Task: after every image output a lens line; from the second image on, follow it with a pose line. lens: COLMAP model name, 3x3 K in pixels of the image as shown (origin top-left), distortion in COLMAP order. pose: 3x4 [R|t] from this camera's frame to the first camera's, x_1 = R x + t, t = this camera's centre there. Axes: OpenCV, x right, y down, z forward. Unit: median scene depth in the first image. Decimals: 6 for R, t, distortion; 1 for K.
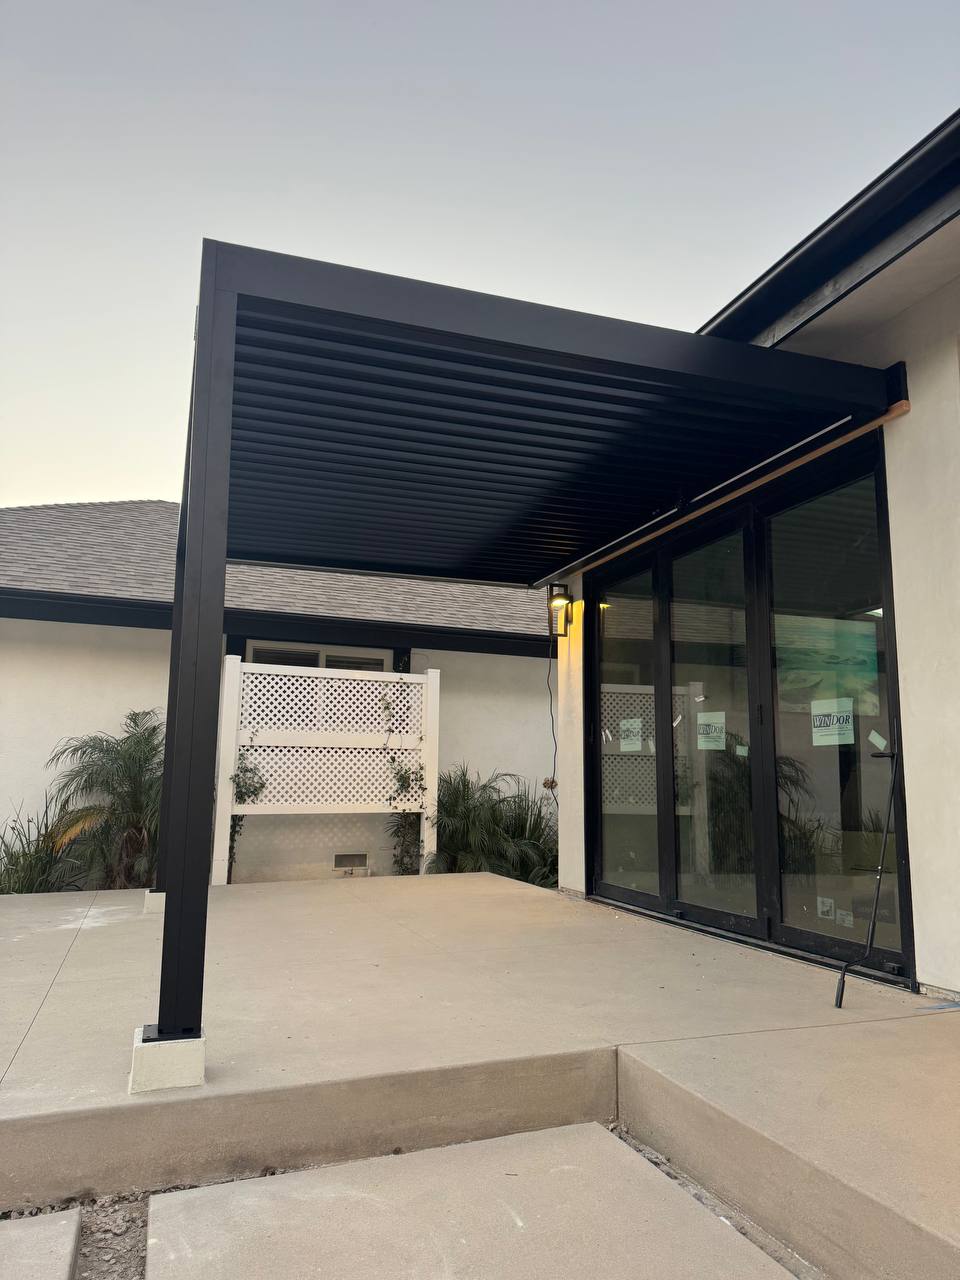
lens RADIAL K [[891.2, 0, 482.5], [0, 891.2, 642.1], [0, 0, 1]] dist [0.086049, -0.082103]
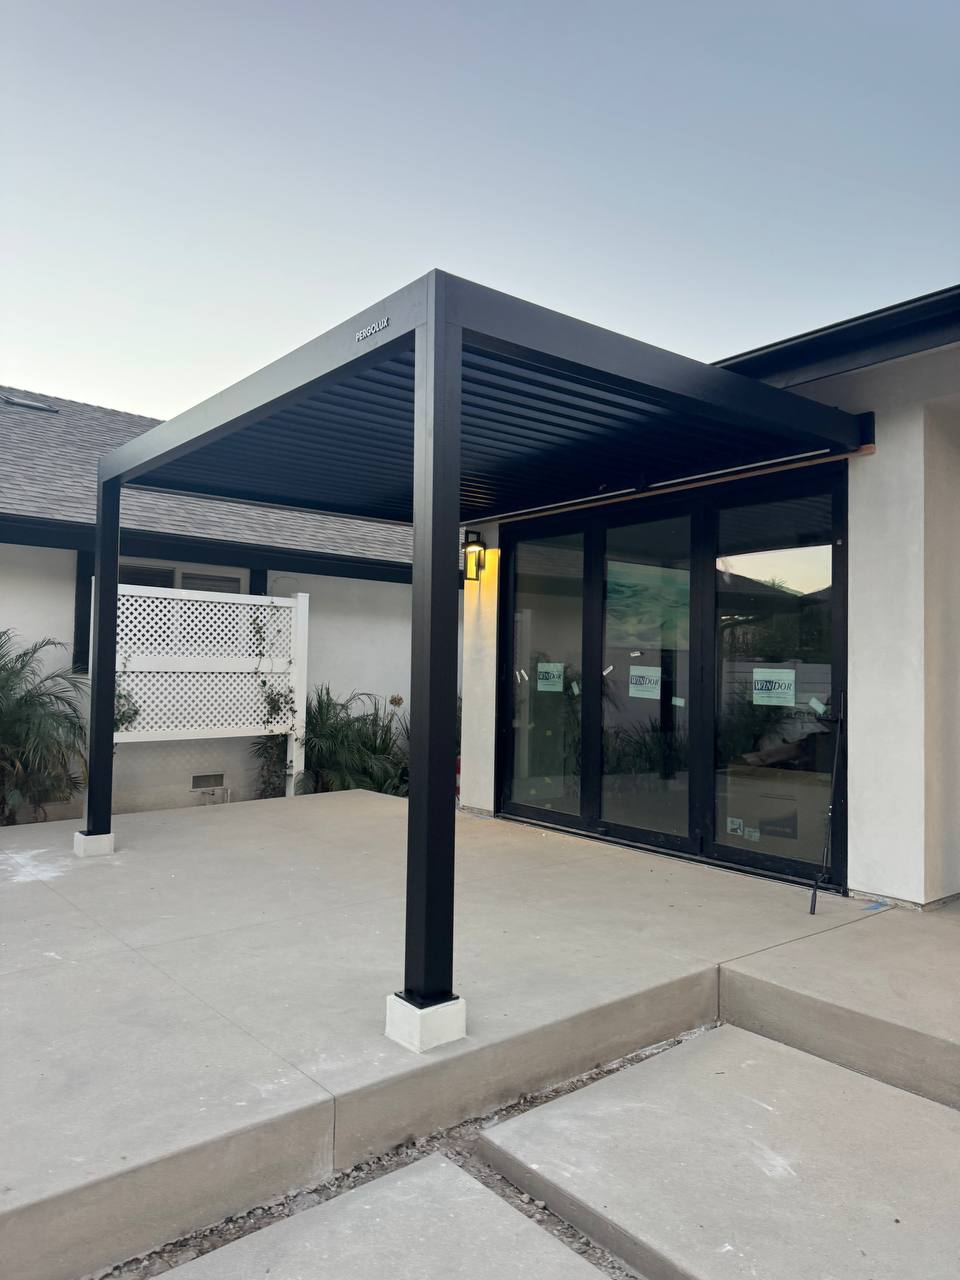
lens RADIAL K [[890.9, 0, 485.0], [0, 890.9, 634.1], [0, 0, 1]] dist [0.093442, -0.118437]
pose [[0.942857, 0.018288, 0.332696, -0.214361], [-0.058698, 0.991993, 0.111821, -0.053126], [-0.327987, -0.124960, 0.936381, -0.016145]]
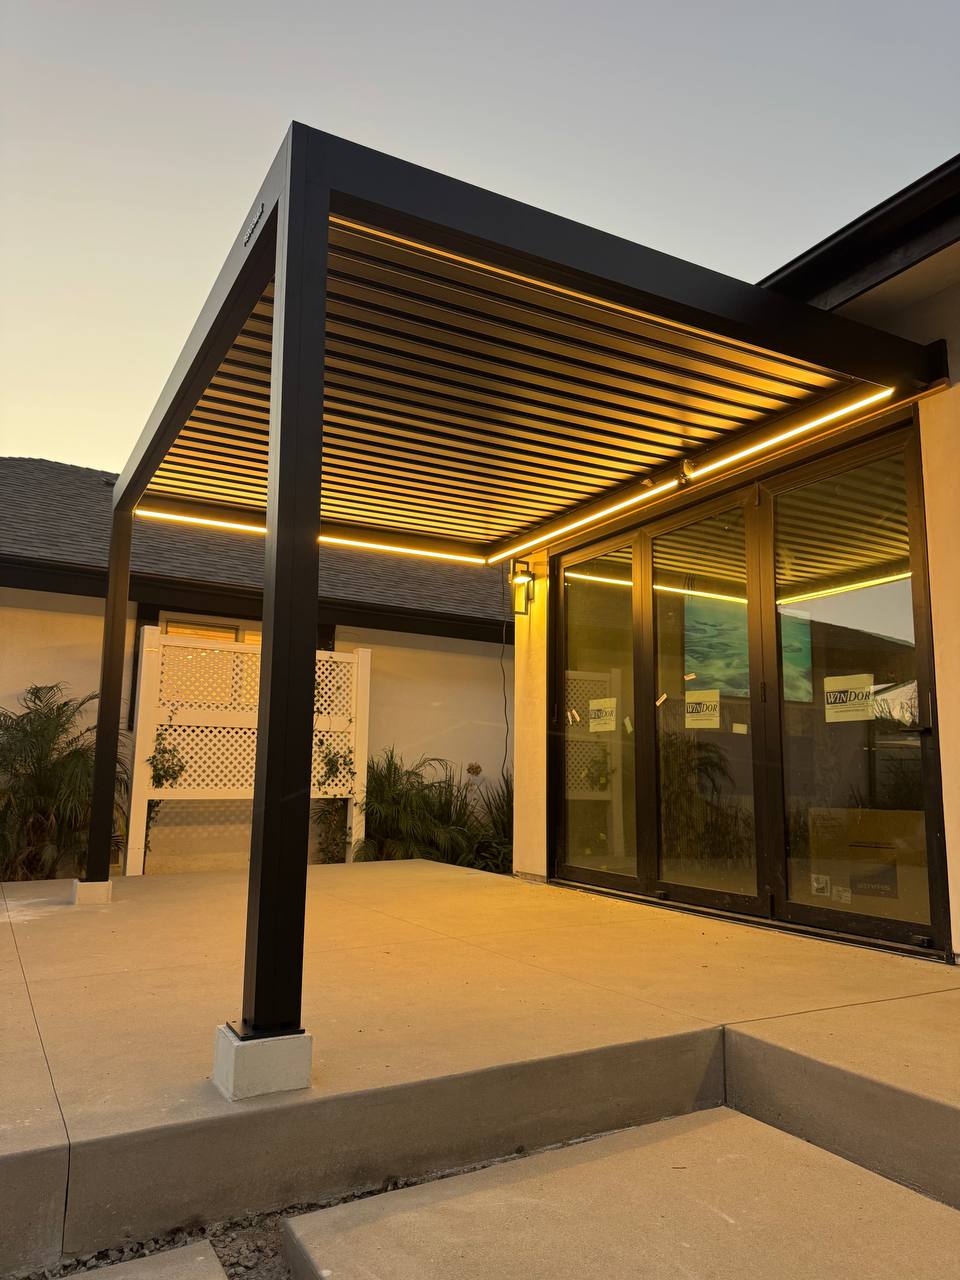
lens RADIAL K [[894.7, 0, 479.2], [0, 894.7, 641.1], [0, 0, 1]] dist [0.086704, -0.094410]
pose [[0.987265, 0.026930, 0.156789, -0.092346], [-0.027847, 0.999606, 0.003656, 0.017187], [-0.156628, -0.007976, 0.987625, 0.038028]]
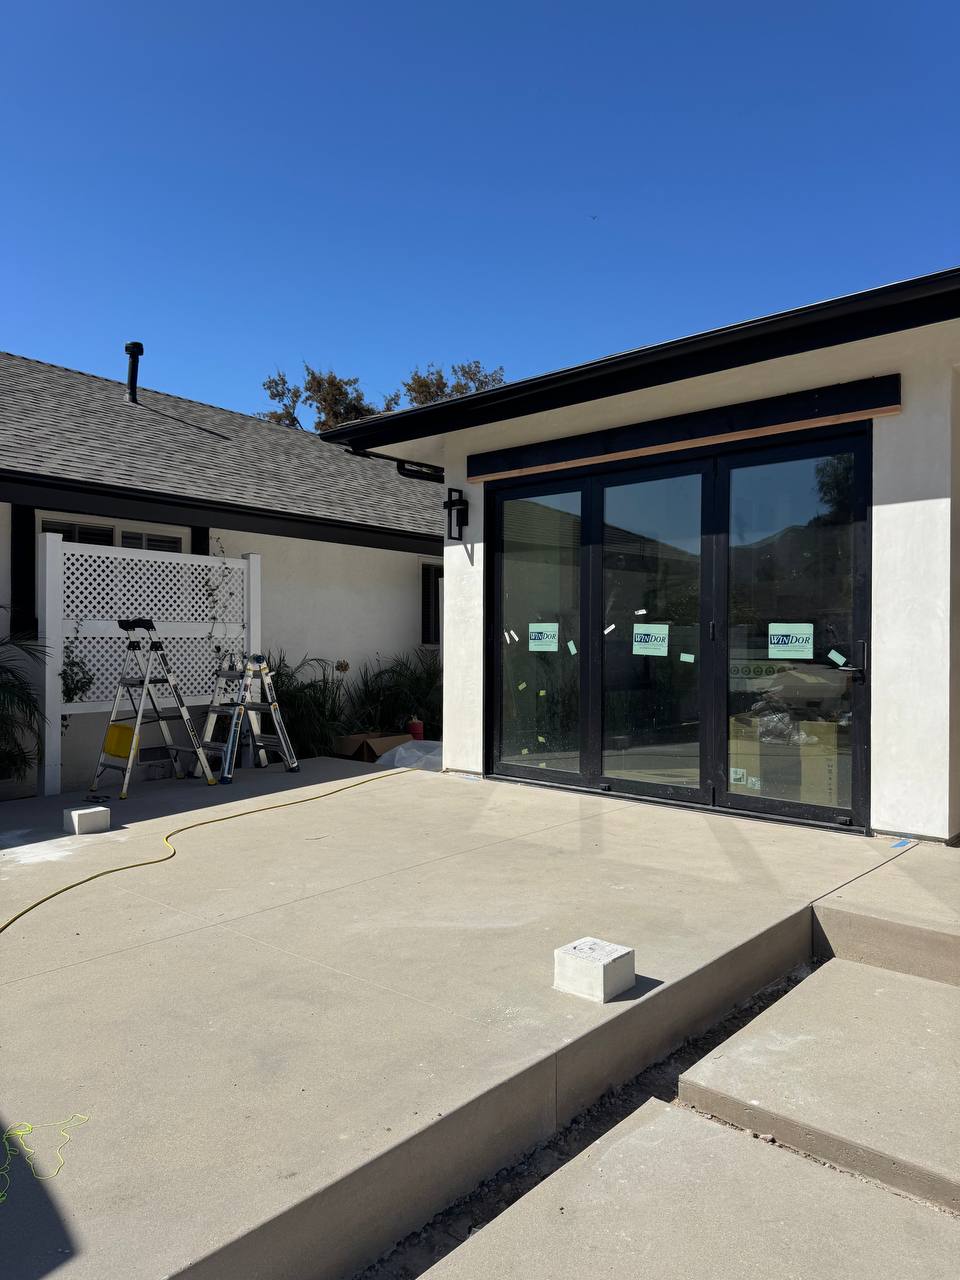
lens RADIAL K [[889.5, 0, 479.8], [0, 889.5, 642.5], [0, 0, 1]] dist [0.106860, -0.157788]
pose [[0.881158, -0.010286, 0.472710, -0.325461], [-0.067632, 0.986741, 0.147541, -0.037075], [-0.467960, -0.161978, 0.868779, 0.042968]]
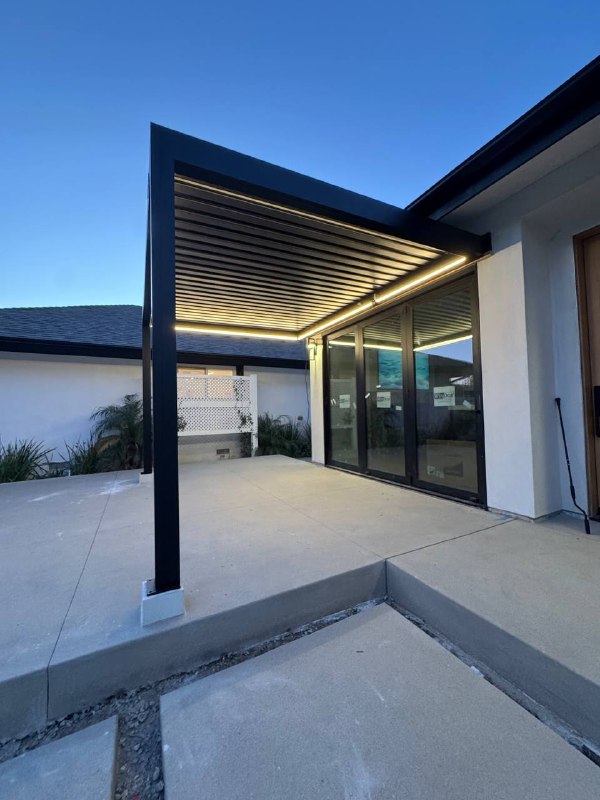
lens RADIAL K [[319.8, 0, 301.3], [0, 319.8, 400.1], [0, 0, 1]] dist [-0.001004, -0.000141]
pose [[0.991346, -0.028143, 0.128224, -0.045113], [0.012711, 0.992739, 0.119613, -0.003099], [-0.130659, -0.116948, 0.984506, 0.121764]]
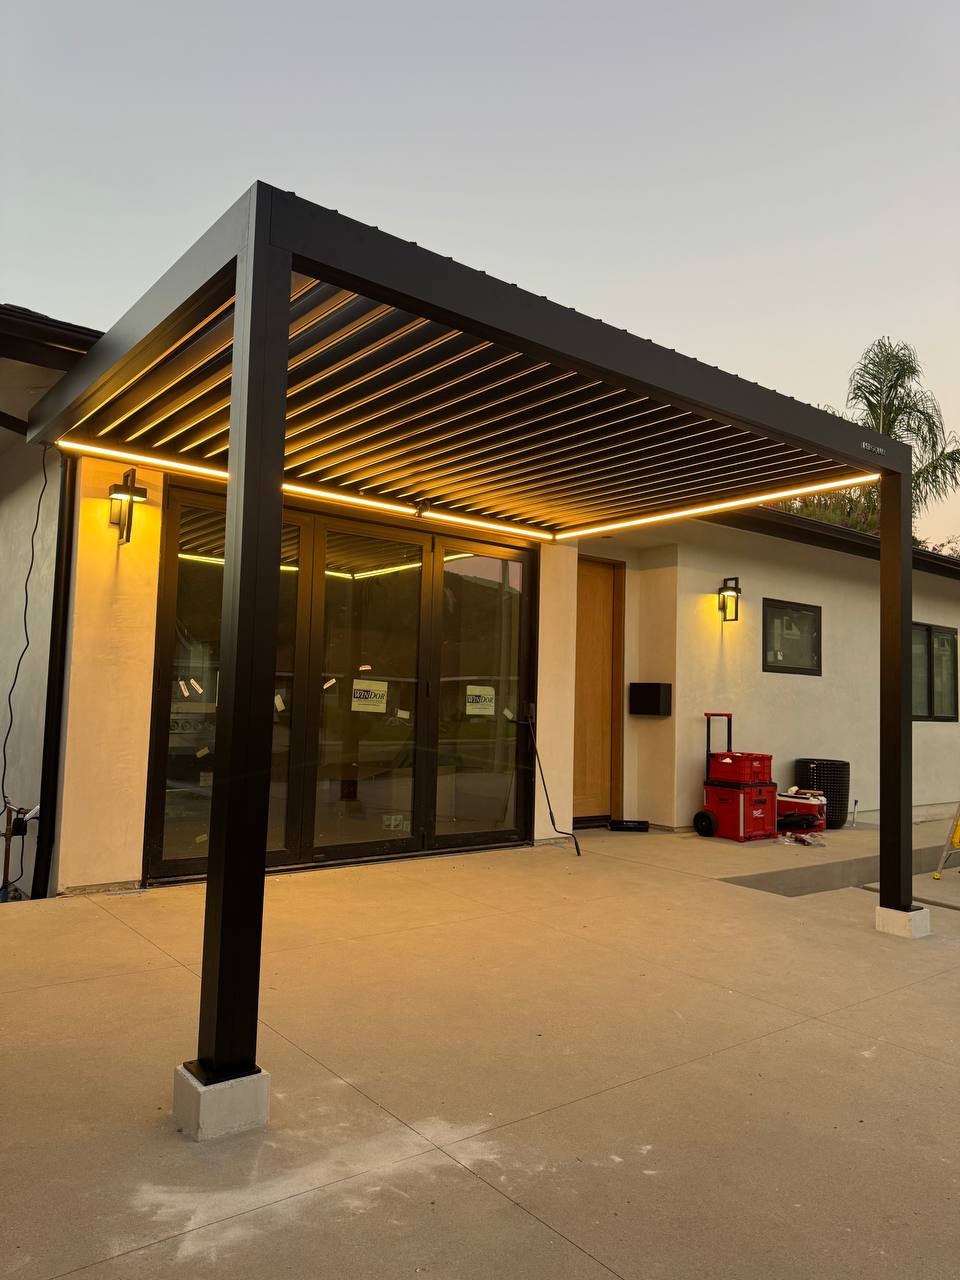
lens RADIAL K [[894.7, 0, 479.2], [0, 894.7, 641.1], [0, 0, 1]] dist [0.086704, -0.094410]
pose [[-0.325294, 0.046935, 0.944447, -0.585797], [-0.179093, 0.977633, -0.110269, 0.084172], [-0.928499, -0.205014, -0.309612, 0.793482]]
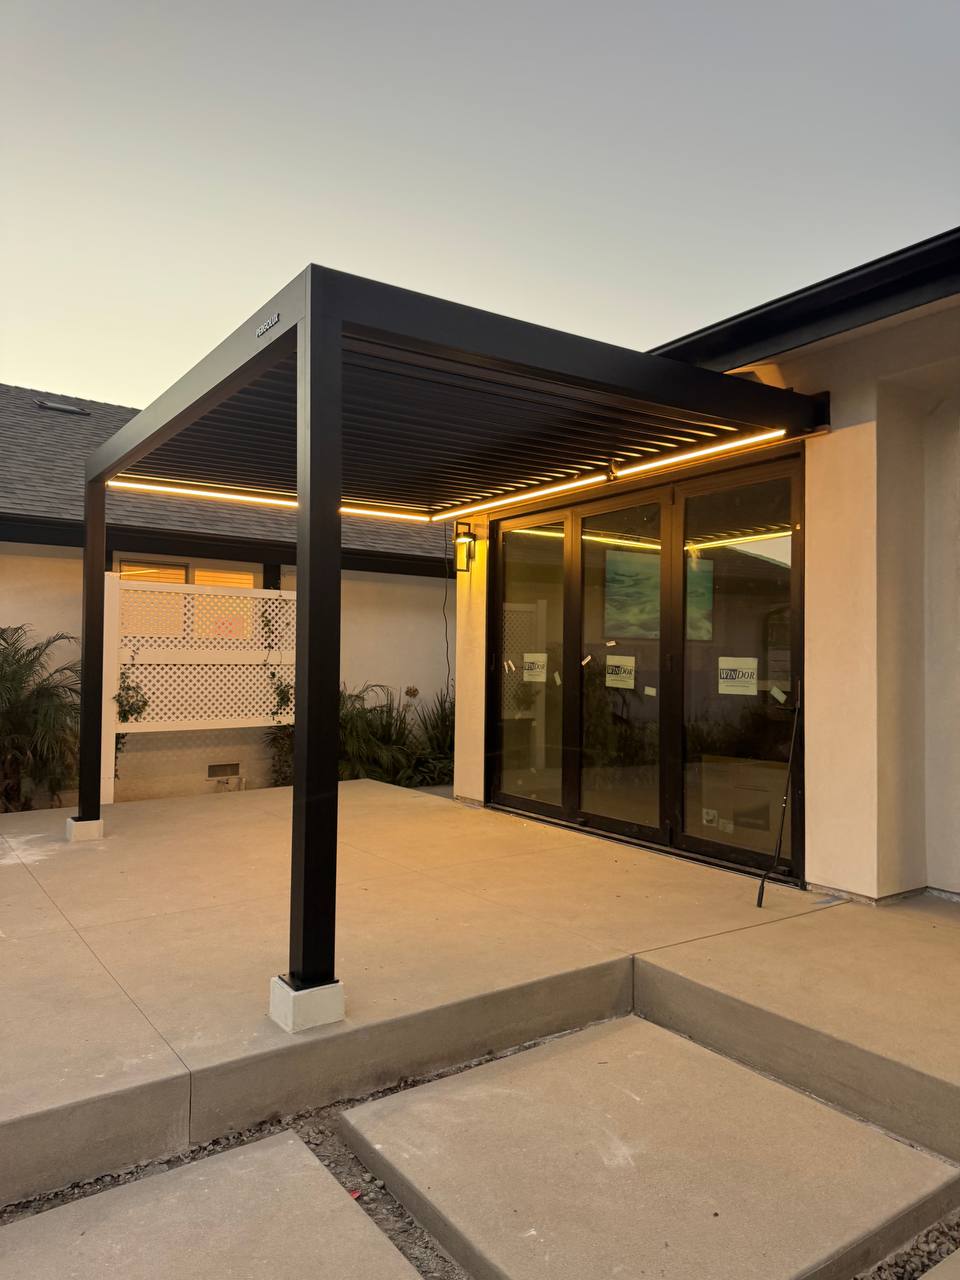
lens RADIAL K [[890.4, 0, 481.5], [0, 890.4, 631.7], [0, 0, 1]] dist [0.120412, -0.181181]
pose [[0.967436, 0.008207, 0.252982, -0.137385], [-0.040281, 0.991729, 0.121868, -0.055938], [-0.249890, -0.128090, 0.959765, -0.042905]]
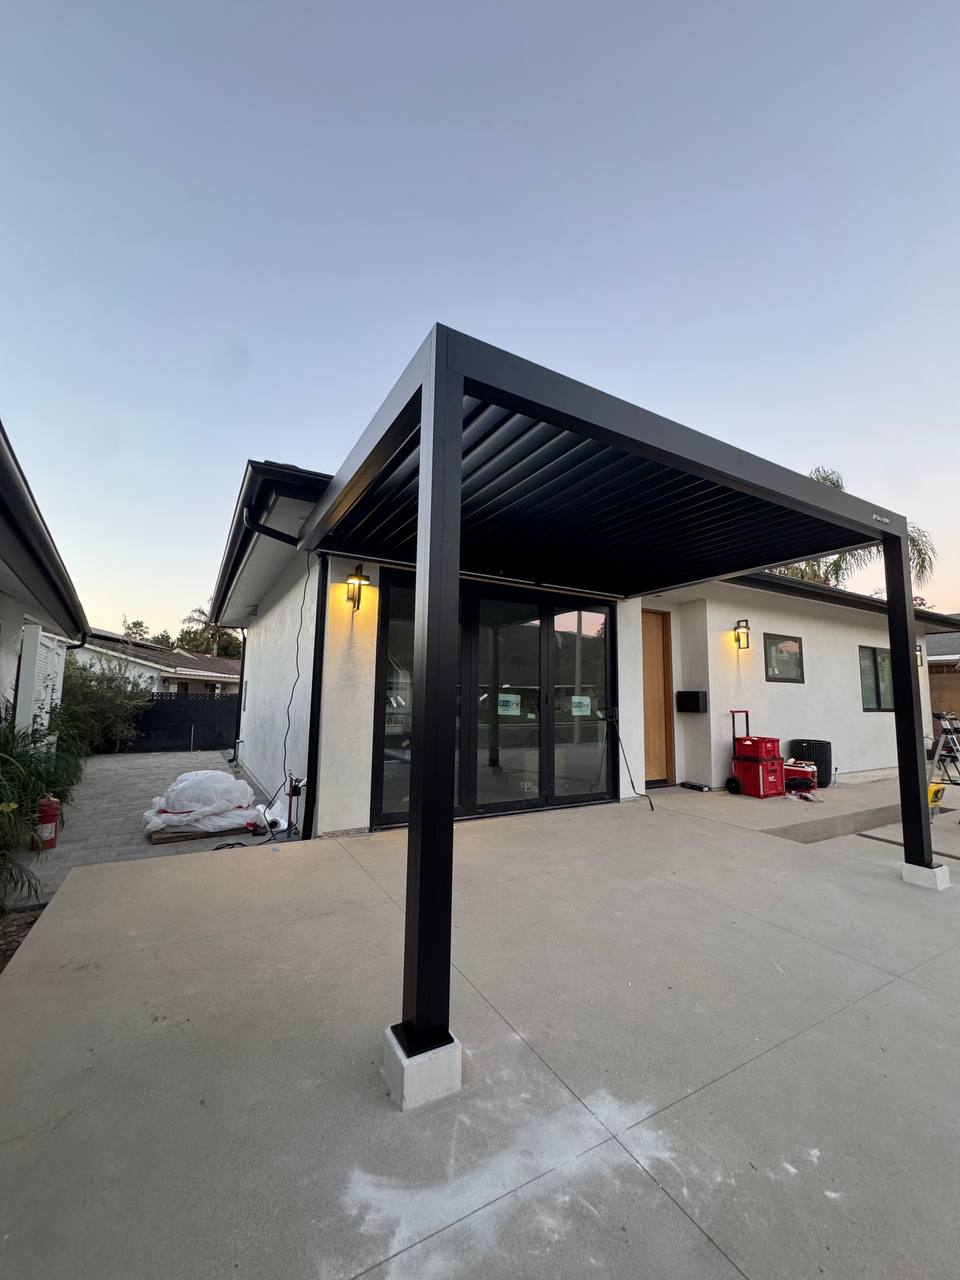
lens RADIAL K [[507.3, 0, 483.1], [0, 507.3, 640.6], [0, 0, 1]] dist [-0.000014, 0.000201]
pose [[-0.179649, 0.099447, 0.978691, -0.483297], [-0.170232, 0.976725, -0.130495, 0.073572], [-0.968890, -0.190048, -0.158538, 0.788295]]
